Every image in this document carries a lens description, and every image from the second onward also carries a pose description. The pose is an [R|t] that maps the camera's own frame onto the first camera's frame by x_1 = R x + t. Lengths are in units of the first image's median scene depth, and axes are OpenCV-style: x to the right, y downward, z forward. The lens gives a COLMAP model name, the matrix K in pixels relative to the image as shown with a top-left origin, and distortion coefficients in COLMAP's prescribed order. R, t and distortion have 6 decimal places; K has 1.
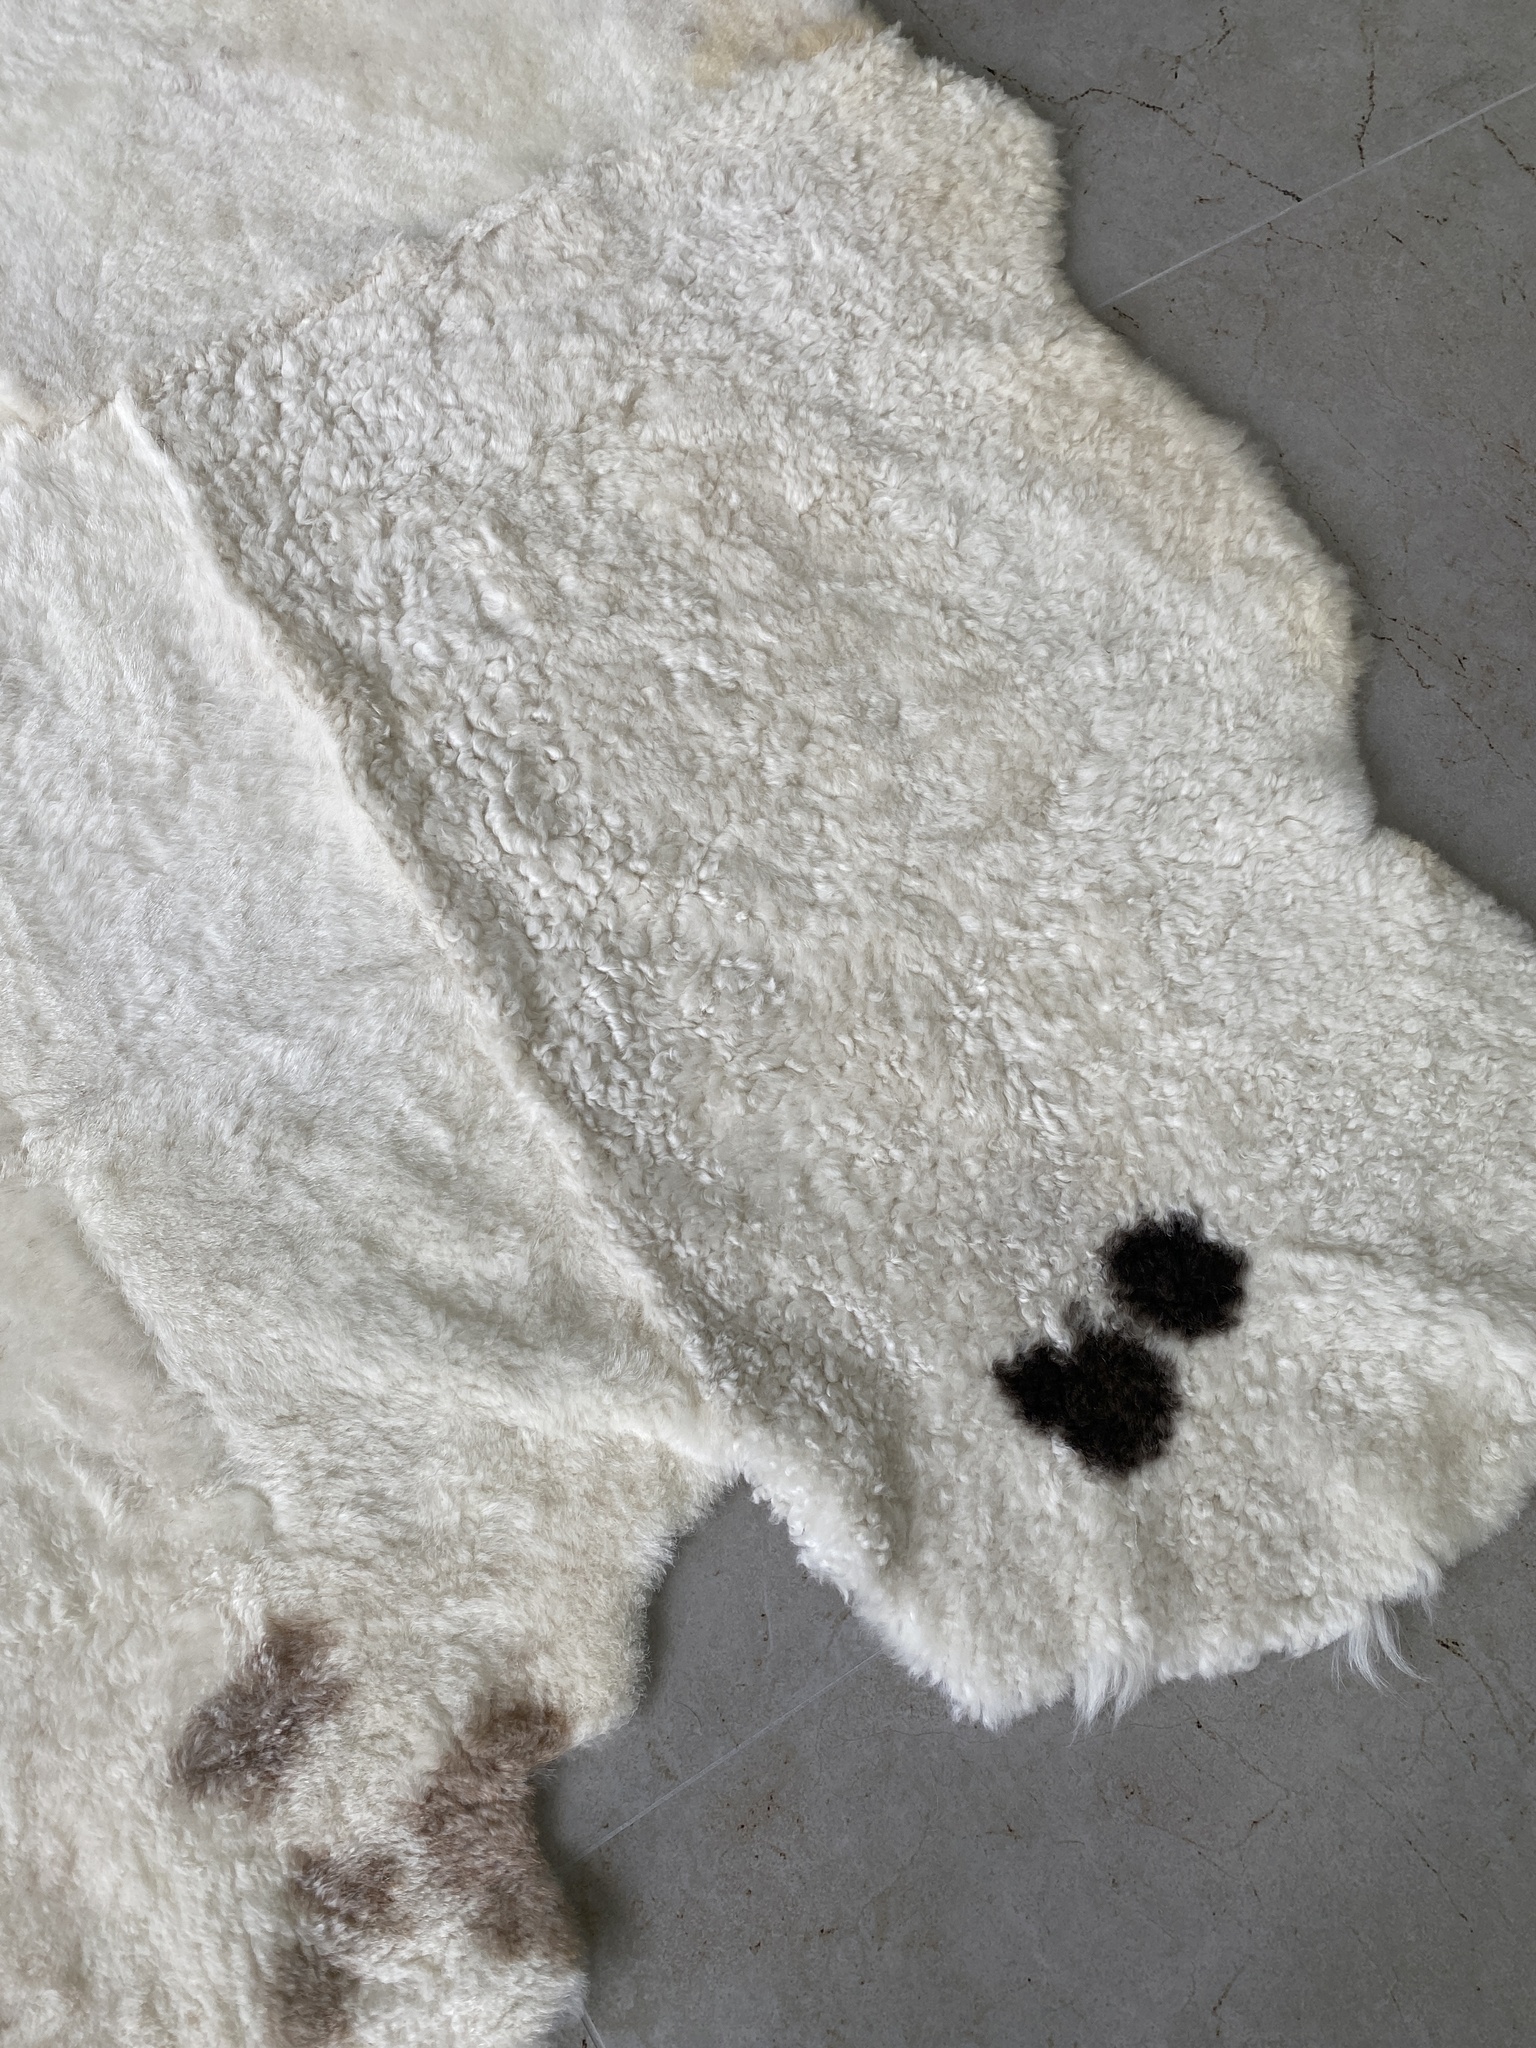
lens RADIAL K [[1552.0, 0, 775.3], [0, 1552.0, 1017.5], [0, 0, 1]] dist [0.044286, -0.046403]
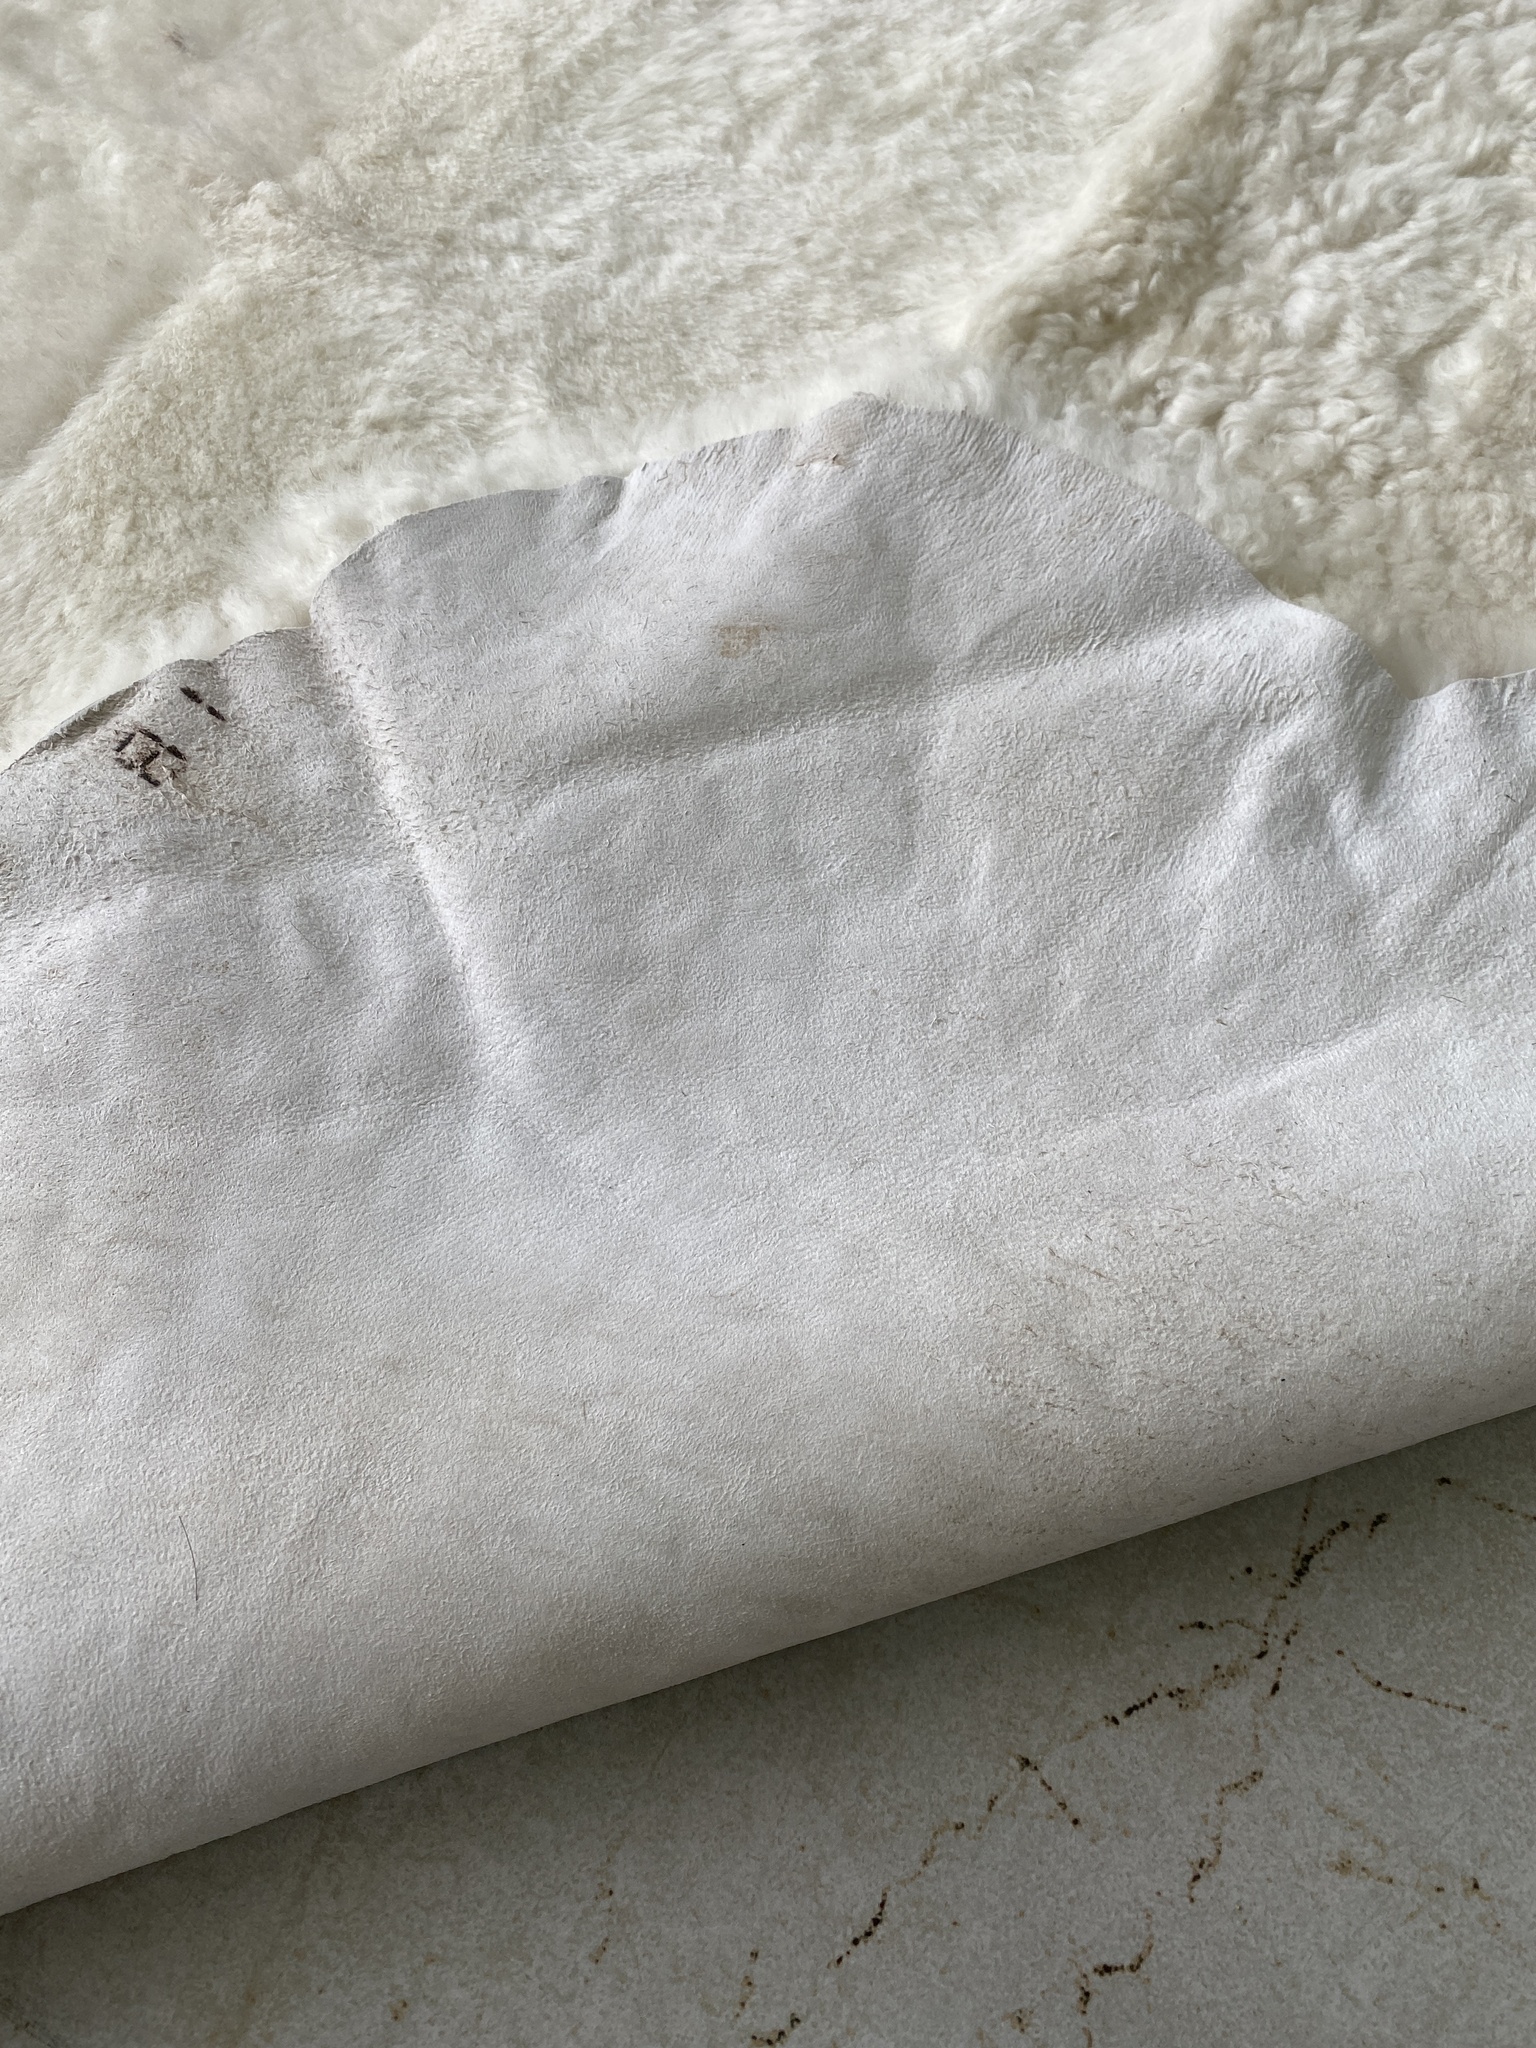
lens RADIAL K [[1552.0, 0, 773.0], [0, 1552.0, 1064.8], [0, 0, 1]] dist [0.044286, -0.046403]
pose [[0.386065, 0.843429, -0.373607, 0.133543], [-0.876296, 0.461848, 0.137118, -0.026863], [0.288198, 0.274454, 0.917397, 0.530083]]
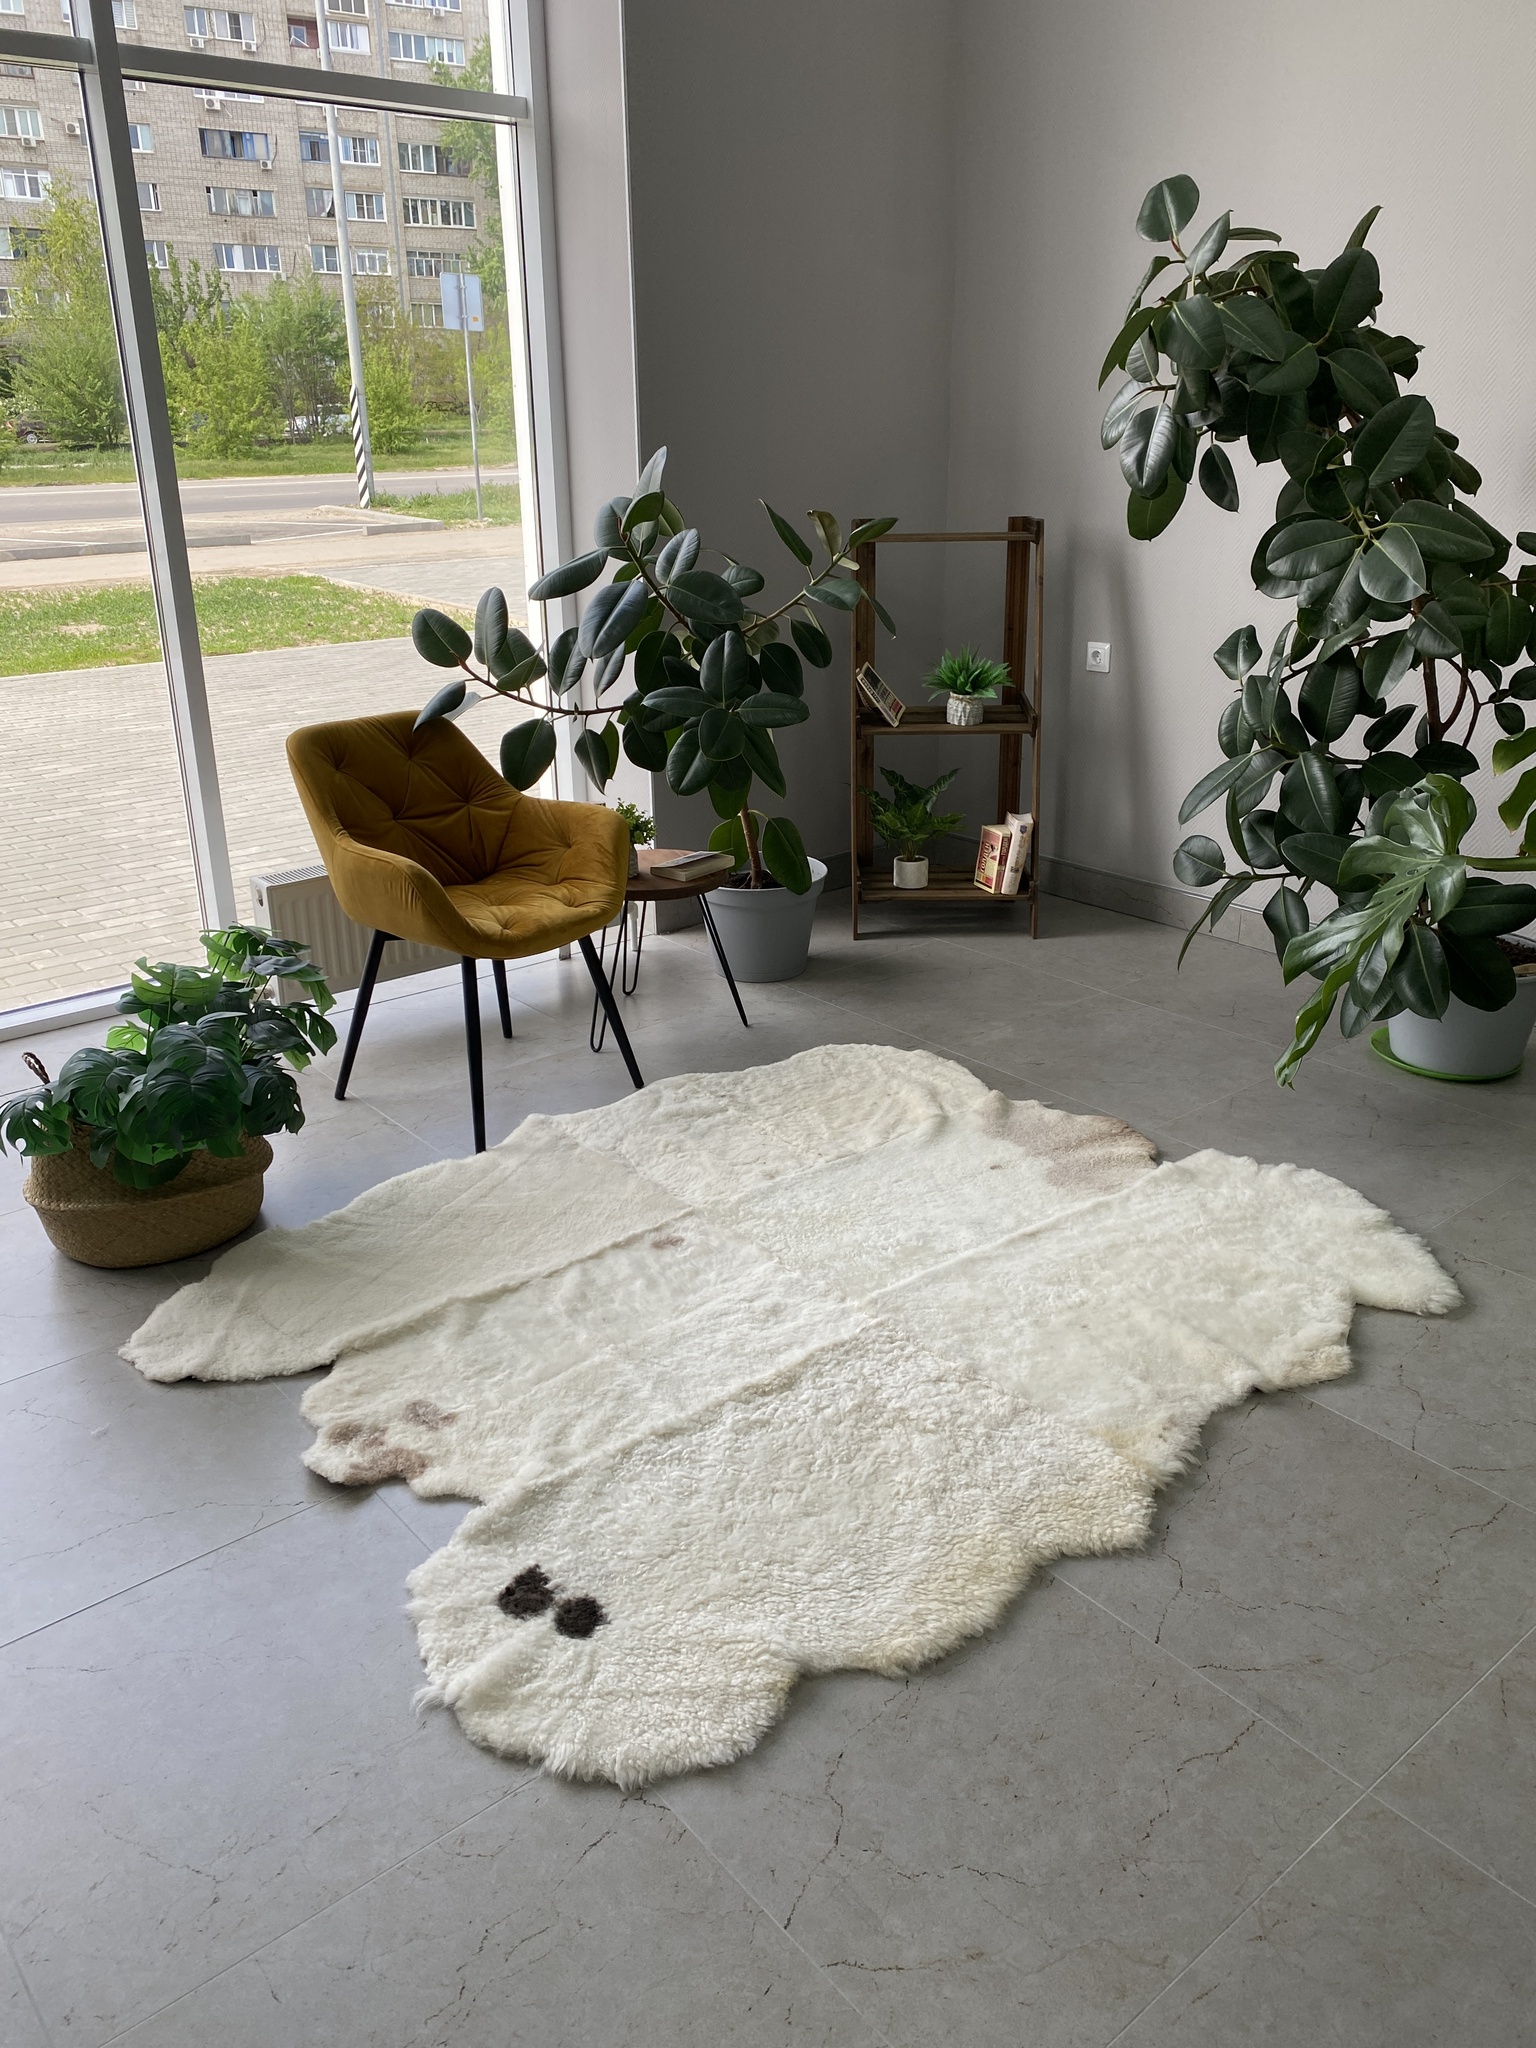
lens RADIAL K [[1552.0, 0, 762.0], [0, 1552.0, 1007.6], [0, 0, 1]] dist [0.044286, -0.046403]
pose [[0.138868, 0.306865, -0.941567, 2.113322], [-0.951040, 0.306416, -0.040401, -0.270311], [0.276114, 0.901079, 0.334393, -0.520682]]
